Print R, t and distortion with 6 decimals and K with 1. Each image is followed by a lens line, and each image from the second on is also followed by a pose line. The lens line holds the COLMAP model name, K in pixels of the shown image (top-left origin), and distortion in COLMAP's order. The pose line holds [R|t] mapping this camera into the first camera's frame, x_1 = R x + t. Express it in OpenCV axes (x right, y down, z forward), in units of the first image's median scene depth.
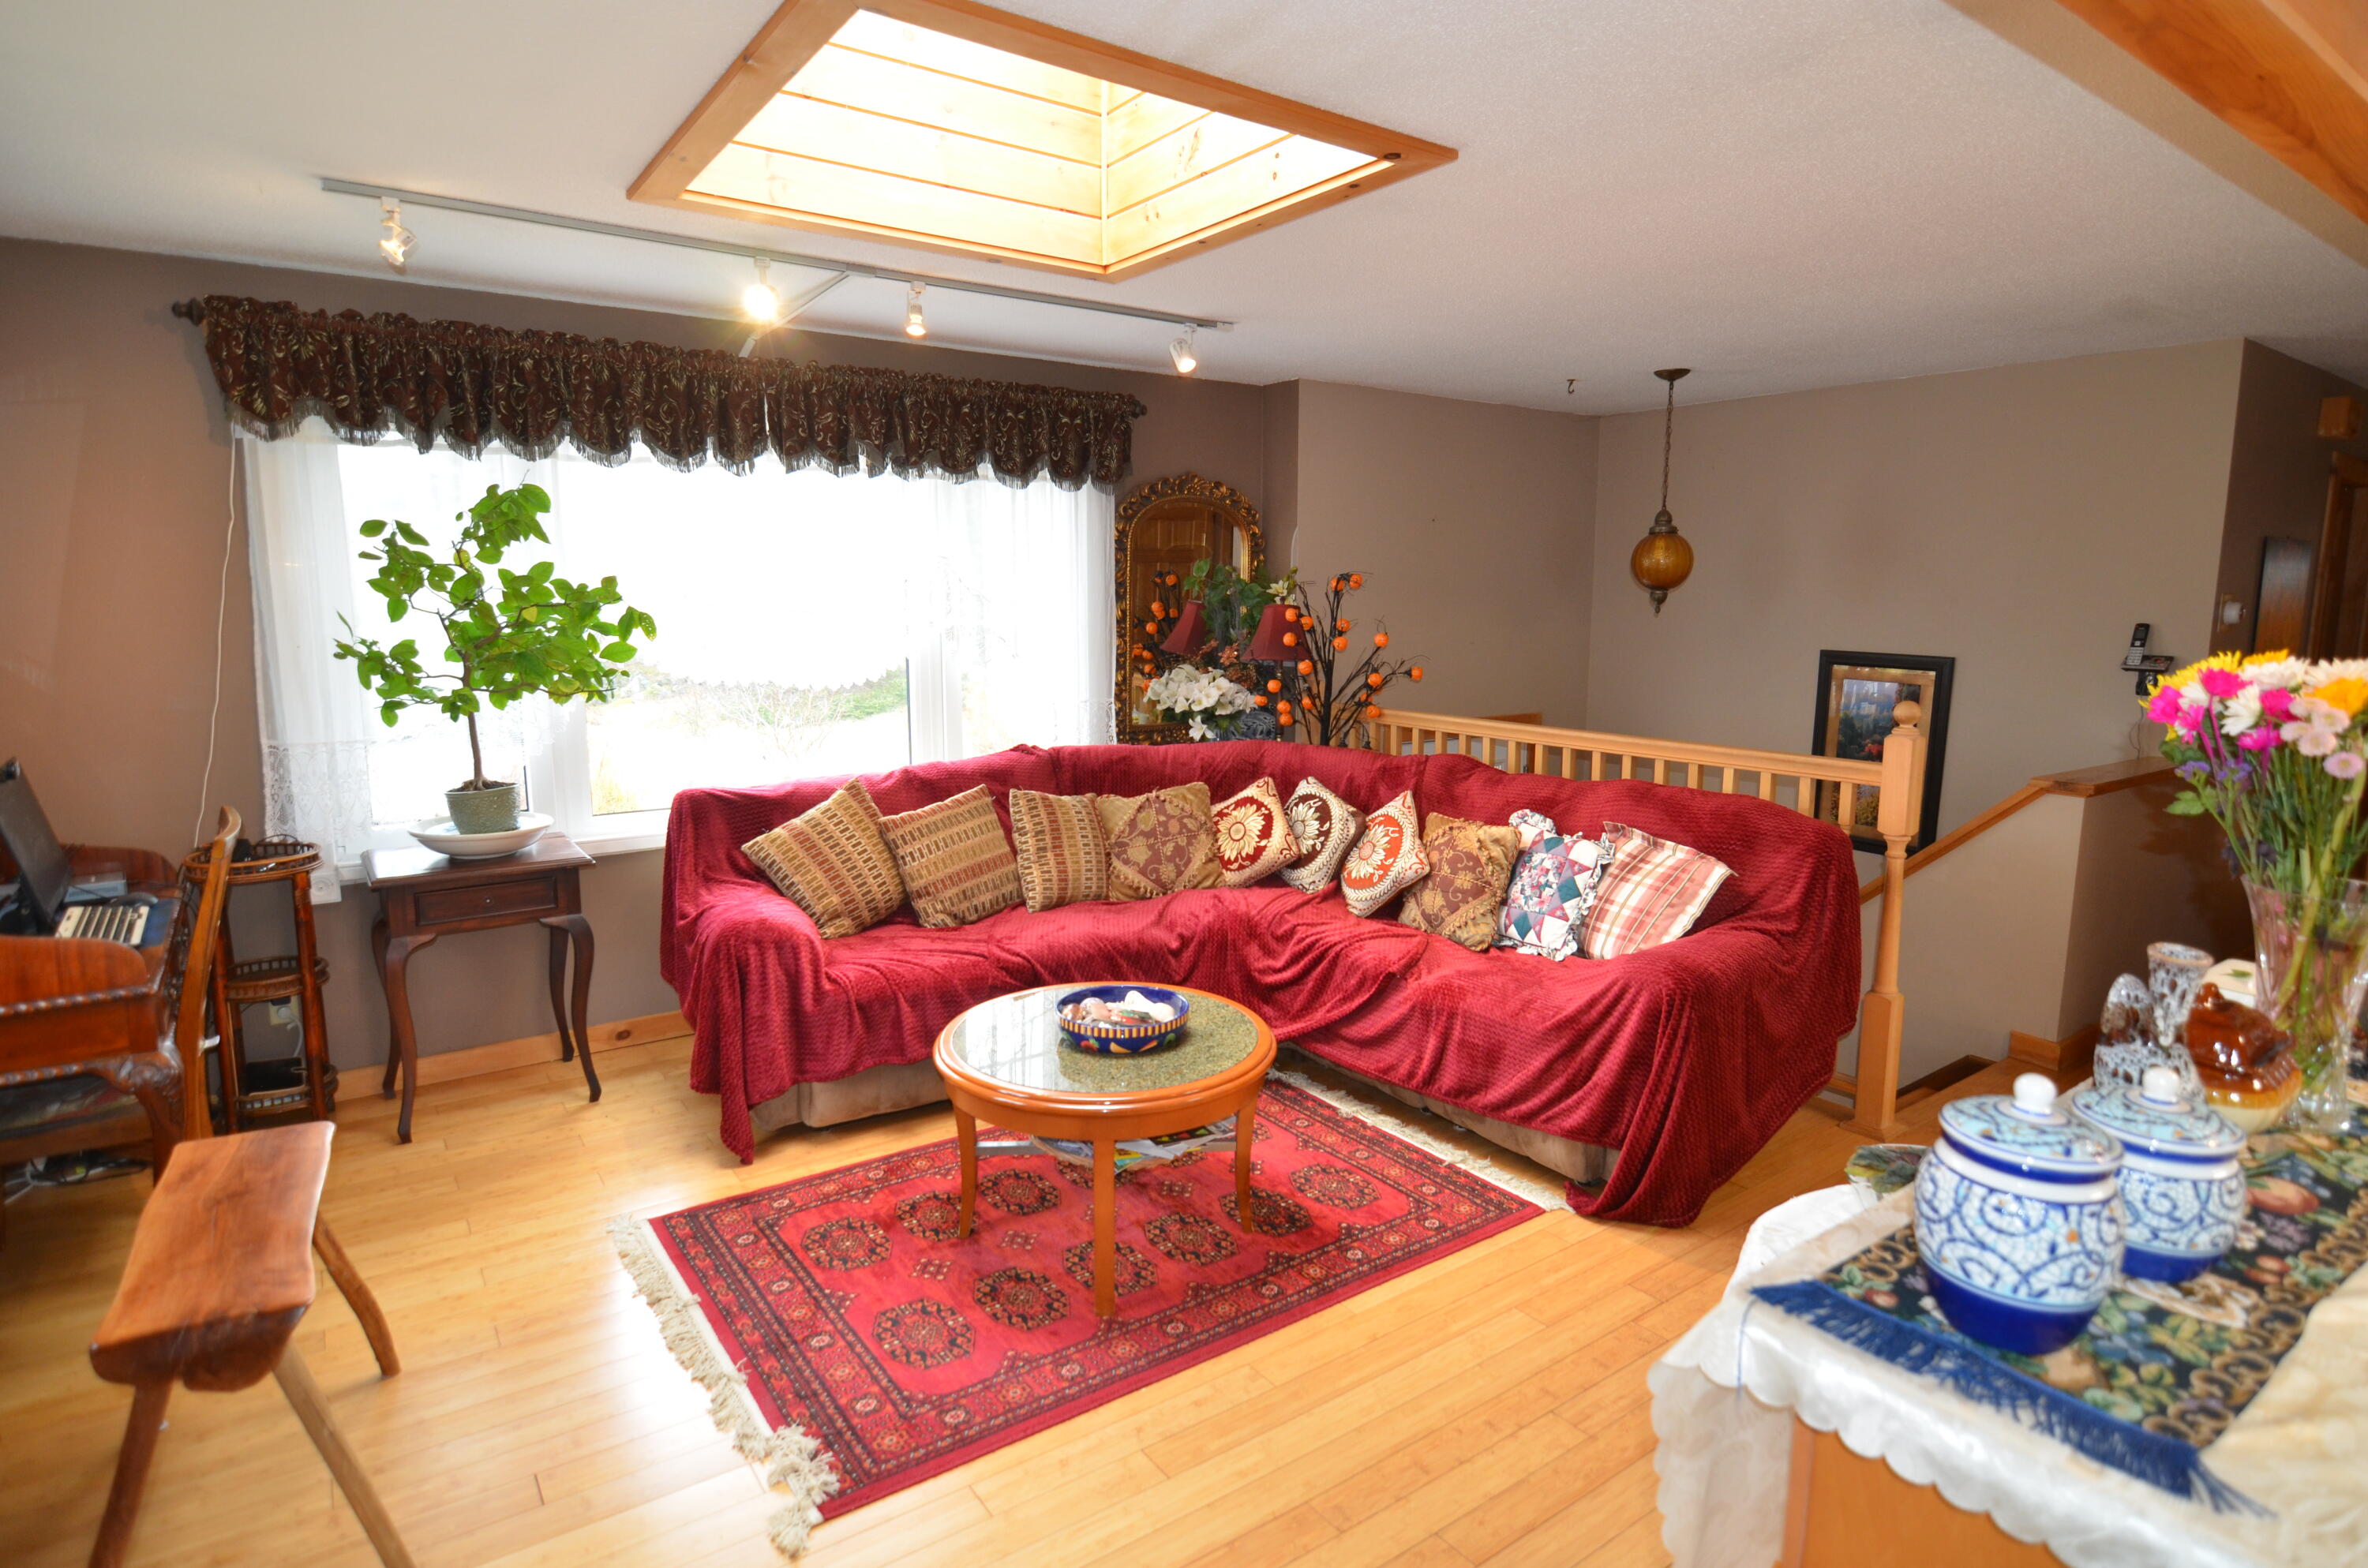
lens RADIAL K [[1251.7, 0, 1204.9], [0, 1251.7, 783.0], [0, 0, 1]] dist [-0.010867, 0.000266]
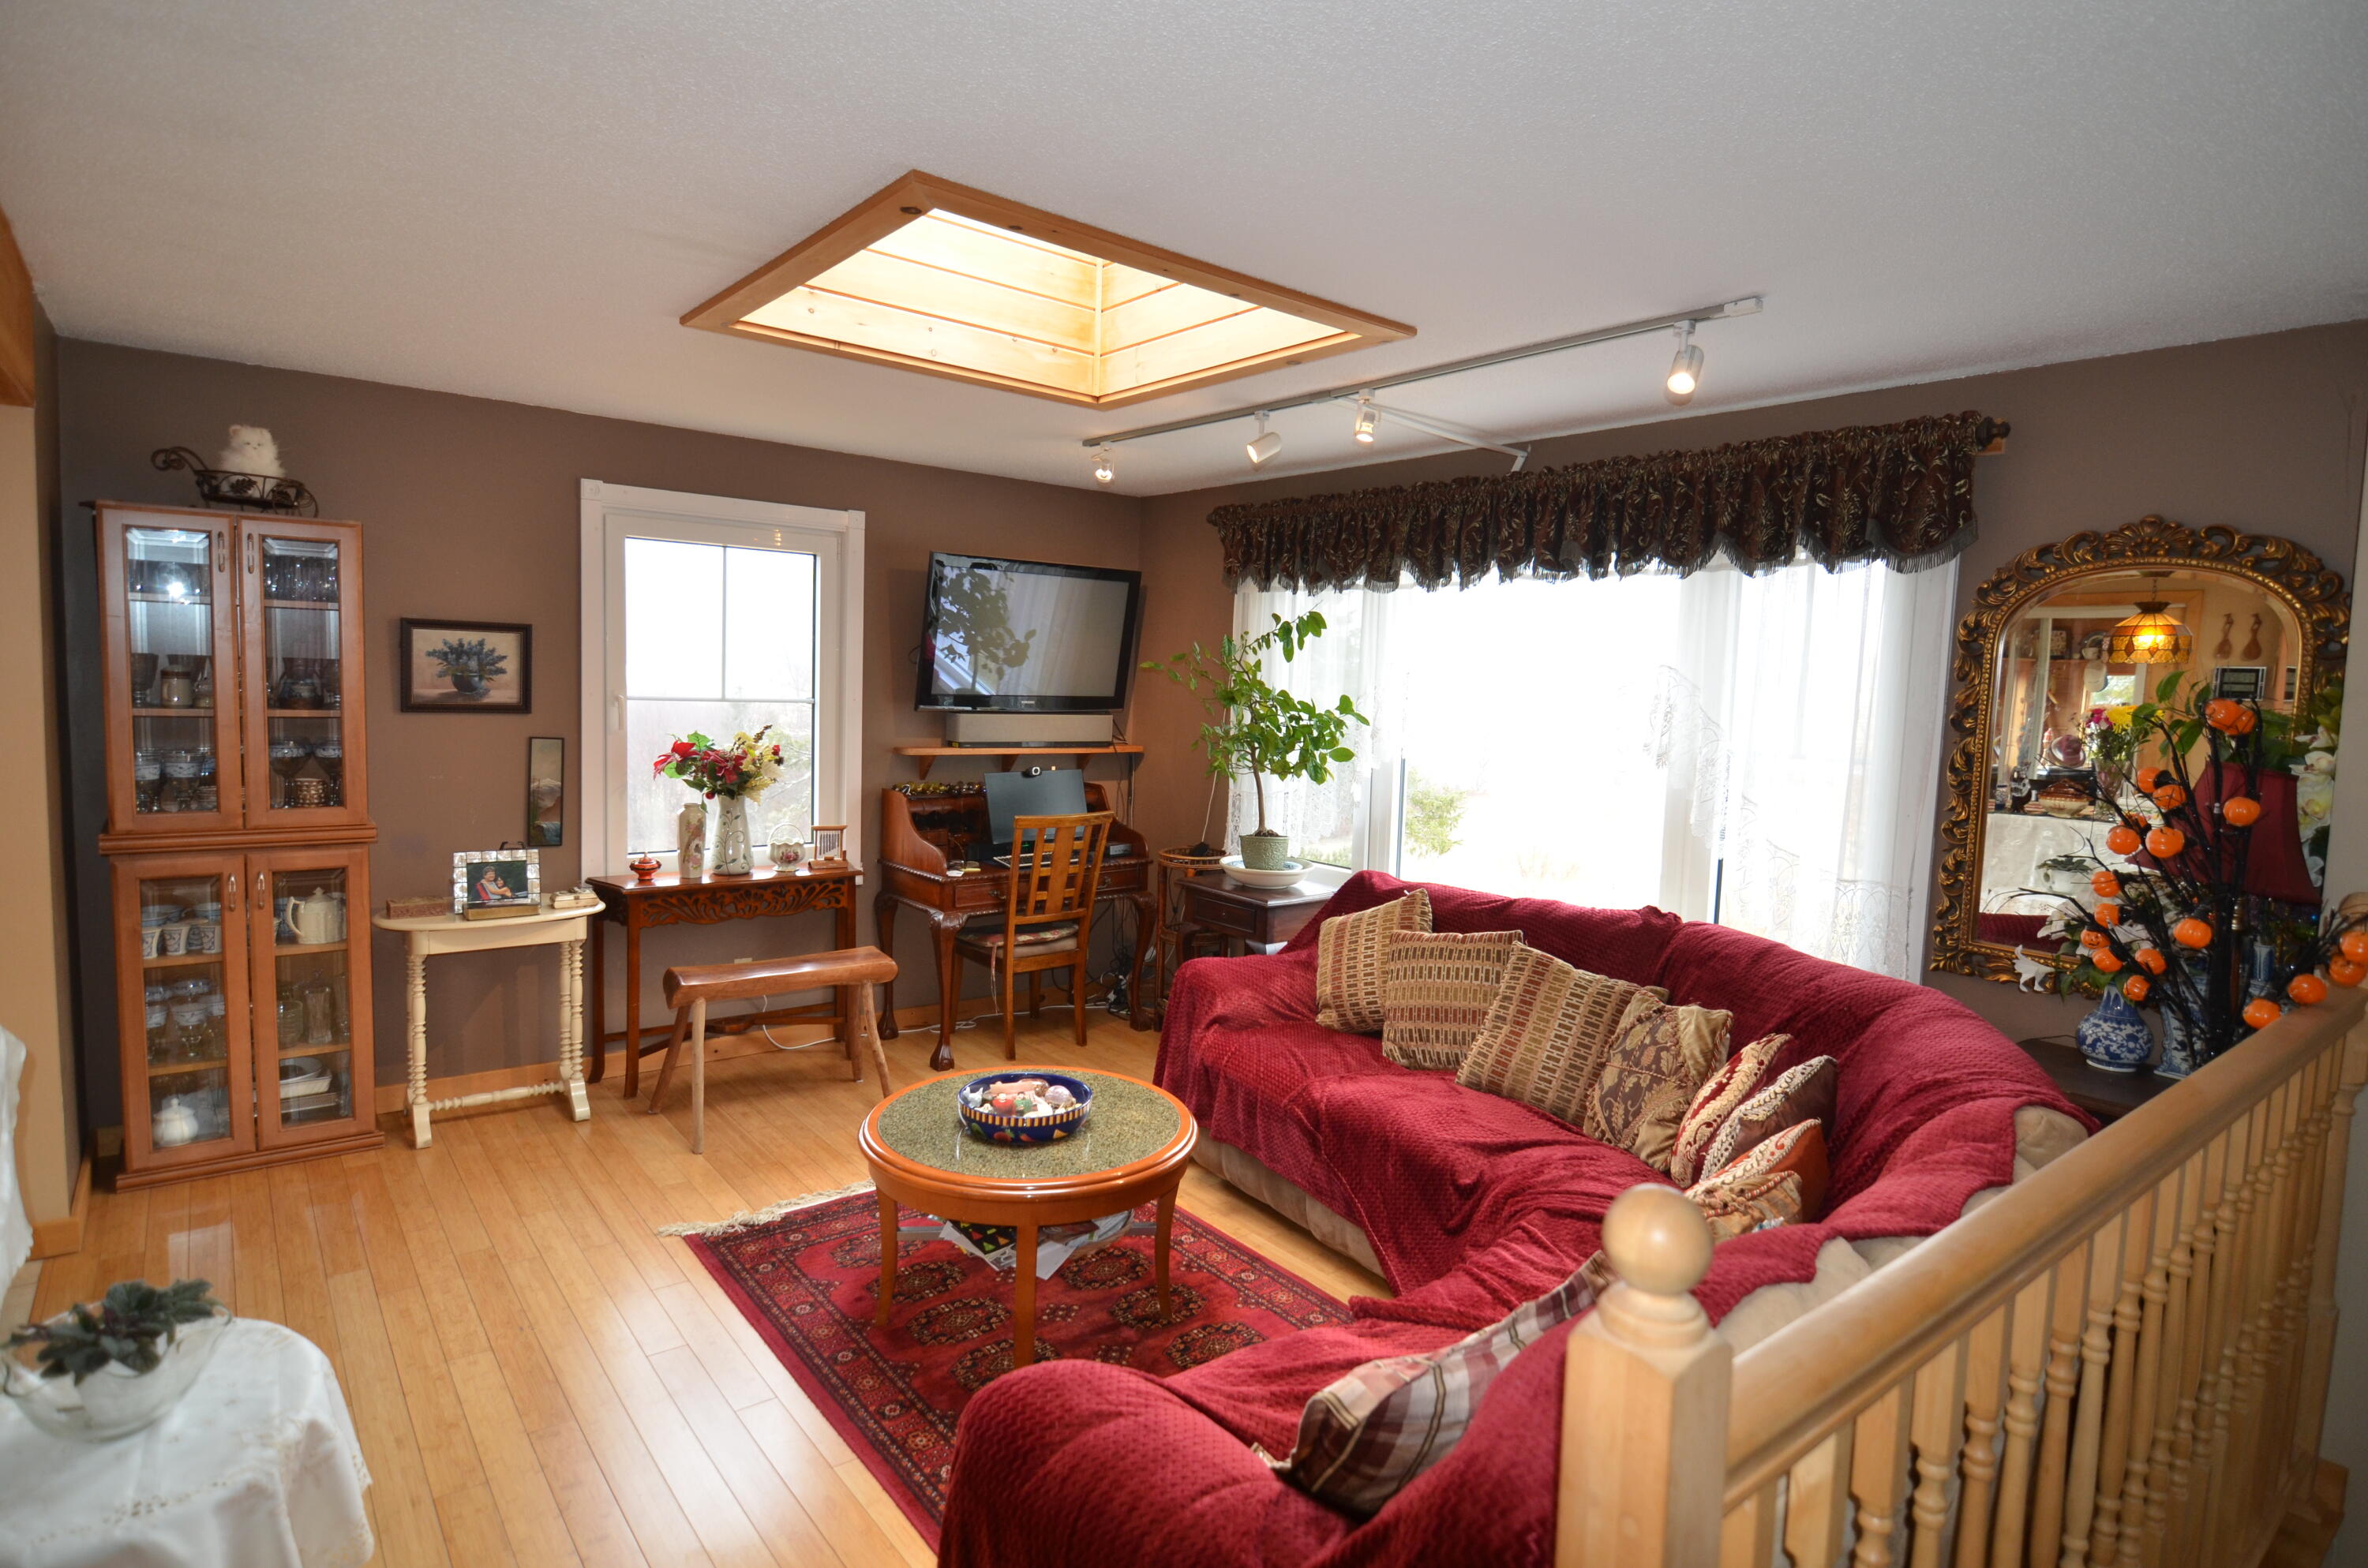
lens RADIAL K [[1251.7, 0, 1202.7], [0, 1251.7, 784.2], [0, 0, 1]] dist [-0.010867, 0.000266]
pose [[0.039655, 0.082442, -0.995807, 0.705251], [-0.191537, 0.978737, 0.073402, -0.129163], [0.980684, 0.187823, 0.054603, 0.793885]]
